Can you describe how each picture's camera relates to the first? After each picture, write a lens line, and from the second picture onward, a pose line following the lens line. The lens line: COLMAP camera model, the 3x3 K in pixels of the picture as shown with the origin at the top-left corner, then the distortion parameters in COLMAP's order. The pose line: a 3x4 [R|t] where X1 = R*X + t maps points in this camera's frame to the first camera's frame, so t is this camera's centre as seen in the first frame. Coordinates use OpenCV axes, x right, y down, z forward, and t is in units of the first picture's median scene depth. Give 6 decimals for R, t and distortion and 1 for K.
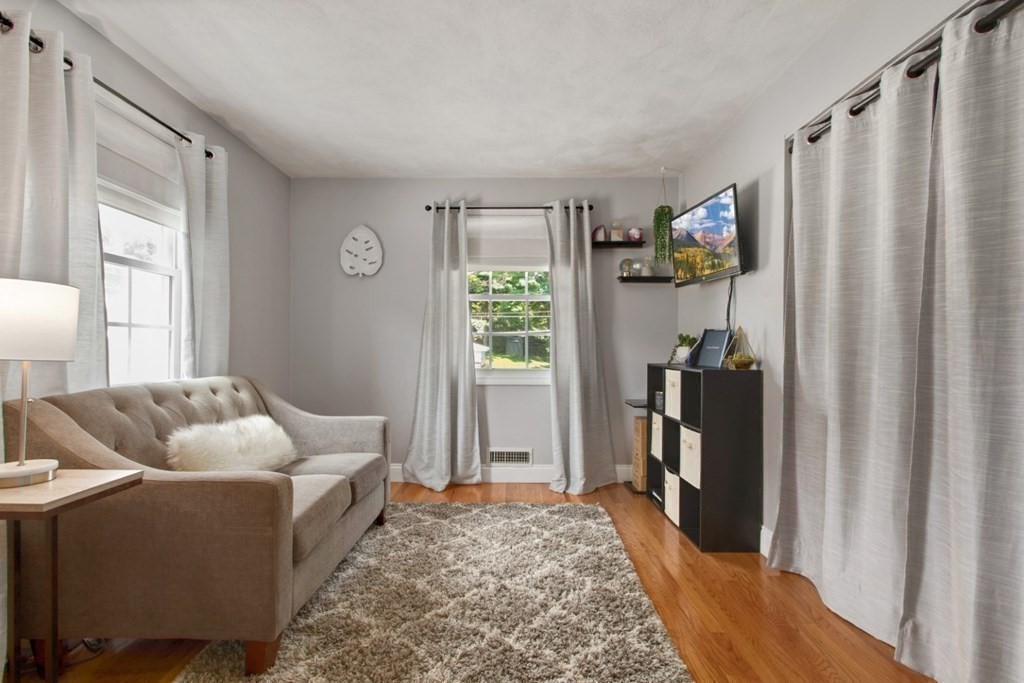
lens RADIAL K [[500.7, 0, 507.1], [0, 500.7, 356.6], [0, 0, 1]] dist [-0.001040, 0.000616]
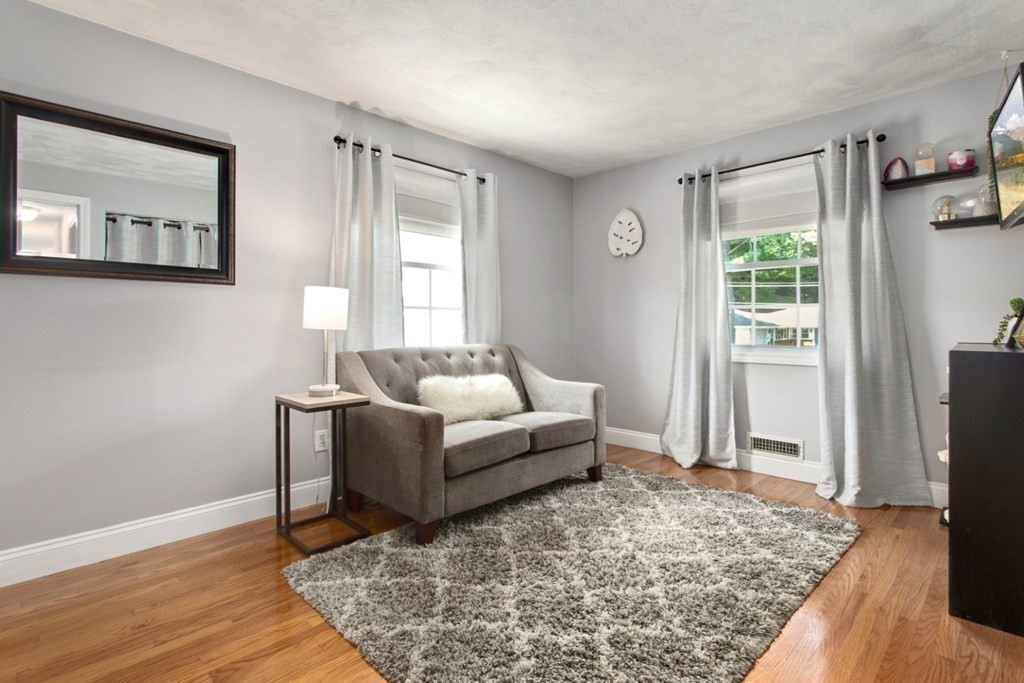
lens RADIAL K [[503.8, 0, 514.8], [0, 503.8, 333.9], [0, 0, 1]] dist [0.000009, 0.000277]
pose [[0.718652, 0.009788, -0.695301, 0.387431], [-0.008196, 0.999951, 0.005606, 0.003361], [0.695321, 0.001670, 0.718697, 0.070815]]
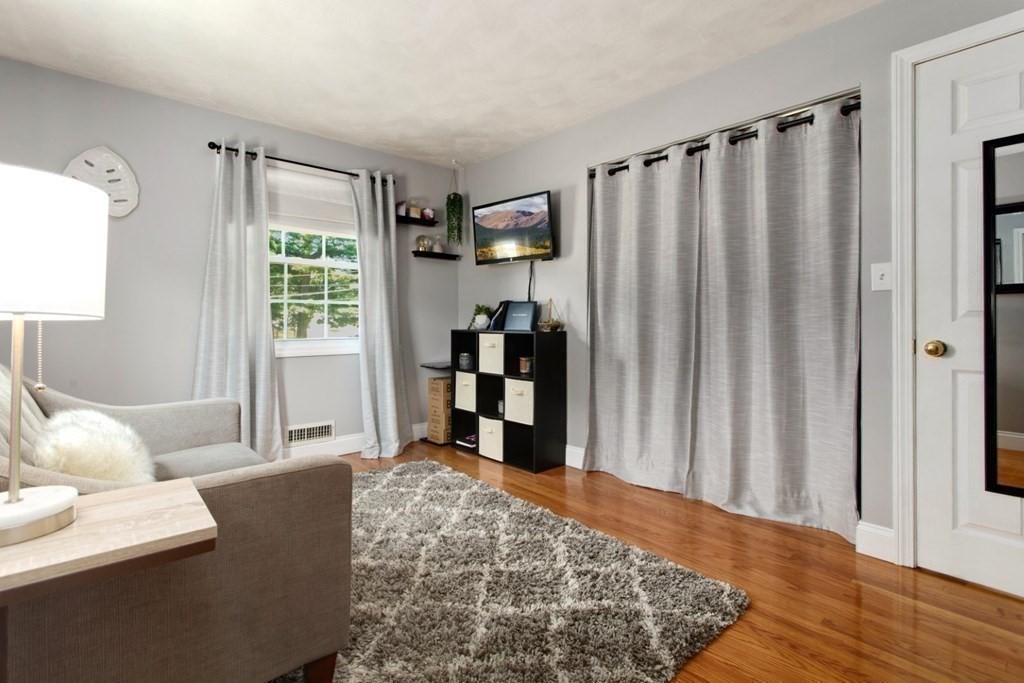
lens RADIAL K [[486.5, 0, 516.4], [0, 486.5, 330.8], [0, 0, 1]] dist [-0.001266, 0.000464]
pose [[0.738846, -0.018635, 0.673617, -0.427327], [0.016896, 0.999816, 0.009126, 0.010468], [-0.673663, 0.004639, 0.739024, 0.094929]]
